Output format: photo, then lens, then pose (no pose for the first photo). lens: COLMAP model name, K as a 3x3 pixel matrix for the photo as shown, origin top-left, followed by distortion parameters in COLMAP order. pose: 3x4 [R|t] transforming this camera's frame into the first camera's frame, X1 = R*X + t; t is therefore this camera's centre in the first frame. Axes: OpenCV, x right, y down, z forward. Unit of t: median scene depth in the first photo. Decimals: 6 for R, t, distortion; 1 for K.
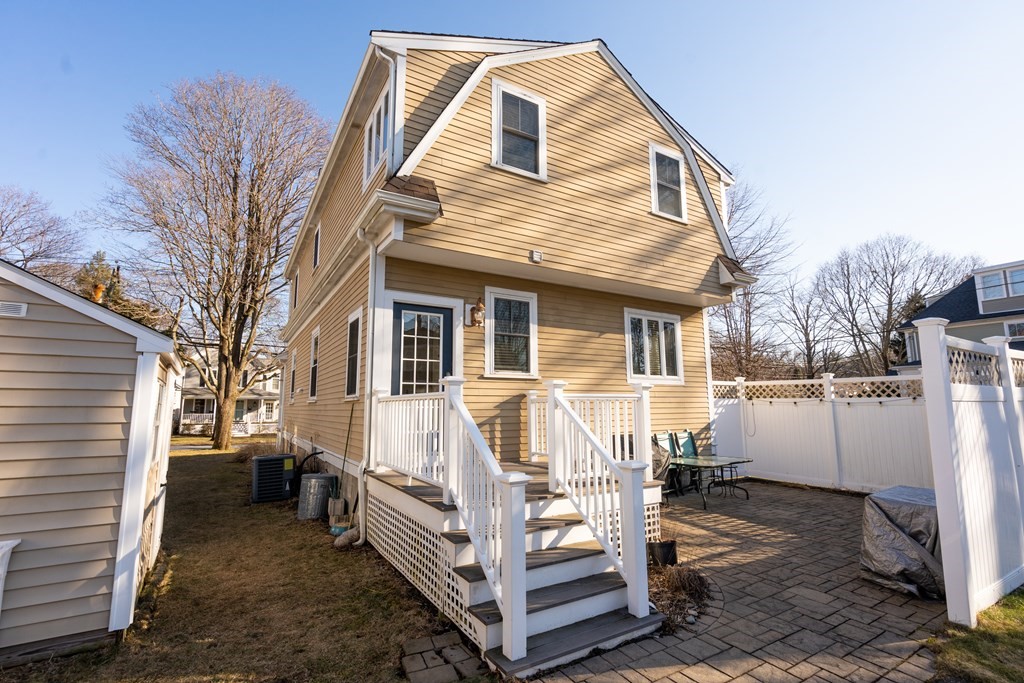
lens RADIAL K [[464.4, 0, 512.0], [0, 464.4, 341.5], [0, 0, 1]] dist [-0.003539, -0.000649]
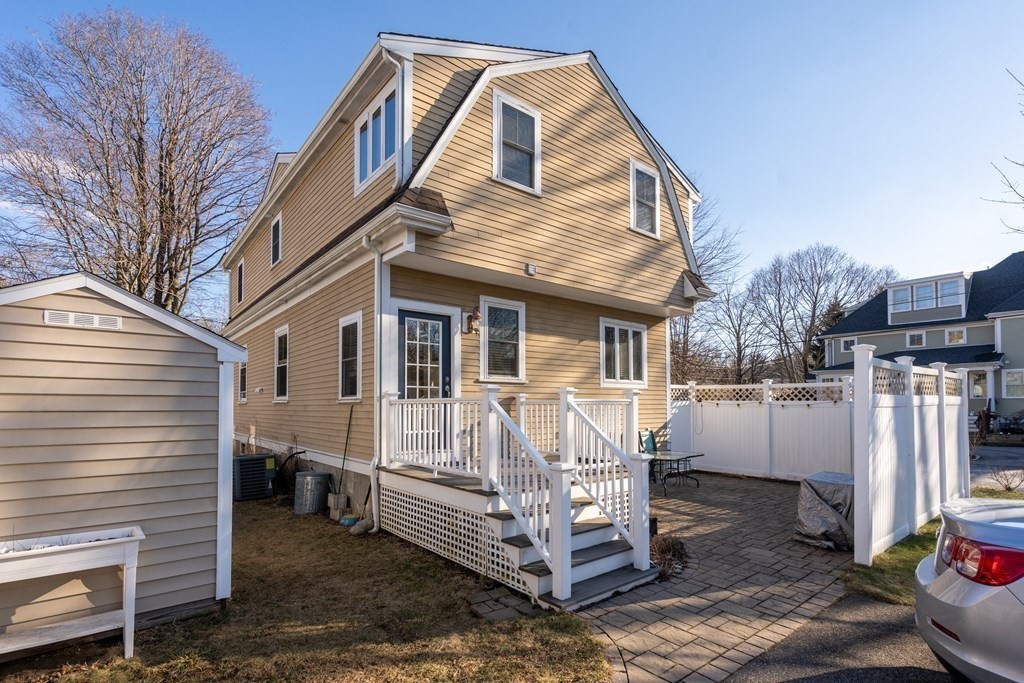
lens RADIAL K [[481.3, 0, 510.7], [0, 481.3, 392.8], [0, 0, 1]] dist [-0.006601, -0.000134]
pose [[0.990990, 0.006182, 0.133794, -0.142658], [-0.021356, 0.993448, 0.112275, -0.024516], [-0.132223, -0.114121, 0.984629, -0.117565]]
